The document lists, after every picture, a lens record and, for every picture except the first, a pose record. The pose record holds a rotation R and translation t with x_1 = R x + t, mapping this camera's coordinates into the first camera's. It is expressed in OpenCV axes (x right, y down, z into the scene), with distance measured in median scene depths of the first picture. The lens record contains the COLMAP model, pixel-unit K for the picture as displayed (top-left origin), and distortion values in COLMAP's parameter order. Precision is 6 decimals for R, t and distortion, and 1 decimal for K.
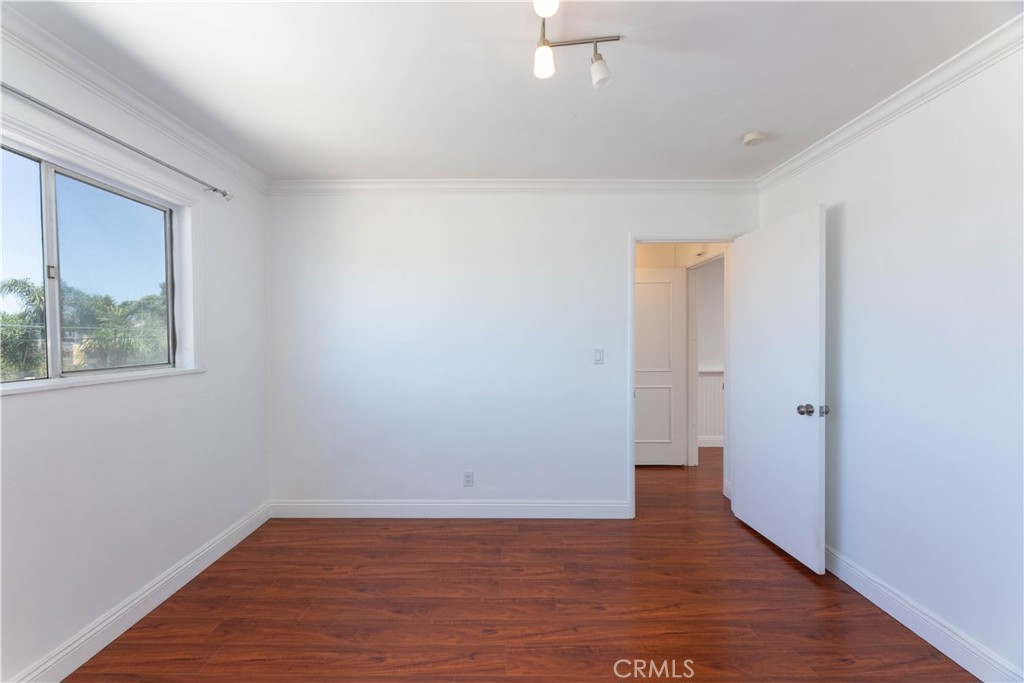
lens RADIAL K [[409.8, 0, 504.9], [0, 409.8, 343.6], [0, 0, 1]] dist [-0.000655, -0.000255]
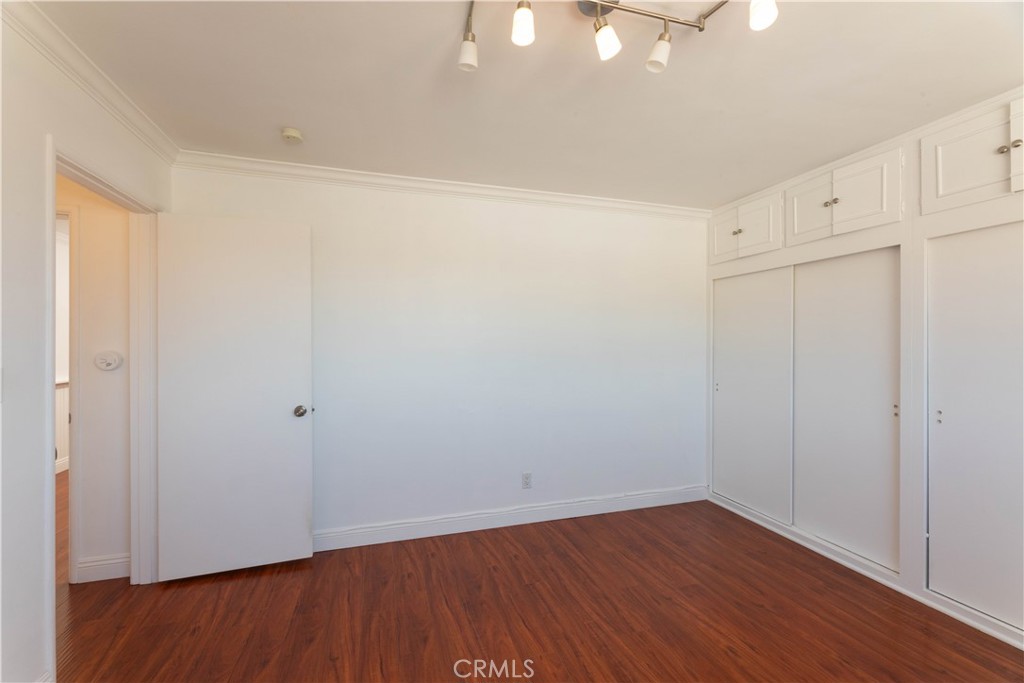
lens RADIAL K [[409.8, 0, 504.9], [0, 409.8, 343.6], [0, 0, 1]] dist [-0.000655, -0.000255]
pose [[-0.291151, 0.004431, 0.956667, -0.461166], [0.013149, 0.999913, -0.000630, -0.008439], [-0.956587, 0.012395, -0.291184, 0.831048]]
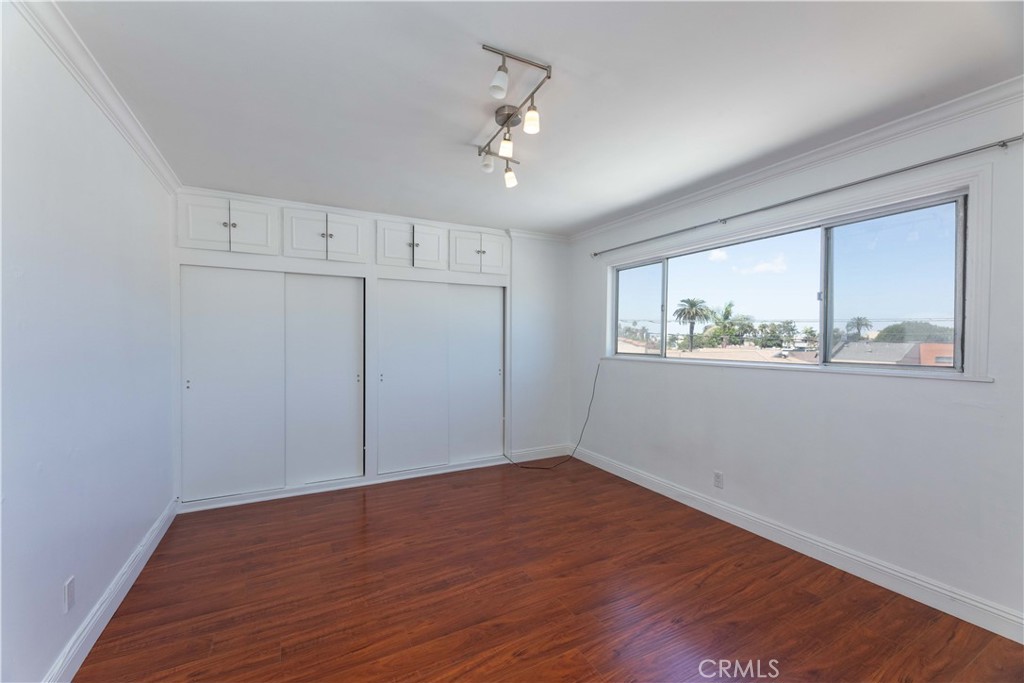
lens RADIAL K [[409.8, 0, 504.9], [0, 409.8, 343.6], [0, 0, 1]] dist [-0.000655, -0.000255]
pose [[-0.885557, 0.004942, -0.464504, 0.493789], [-0.008728, 0.999590, 0.027276, -0.020798], [0.464448, 0.028209, -0.885151, 1.360430]]
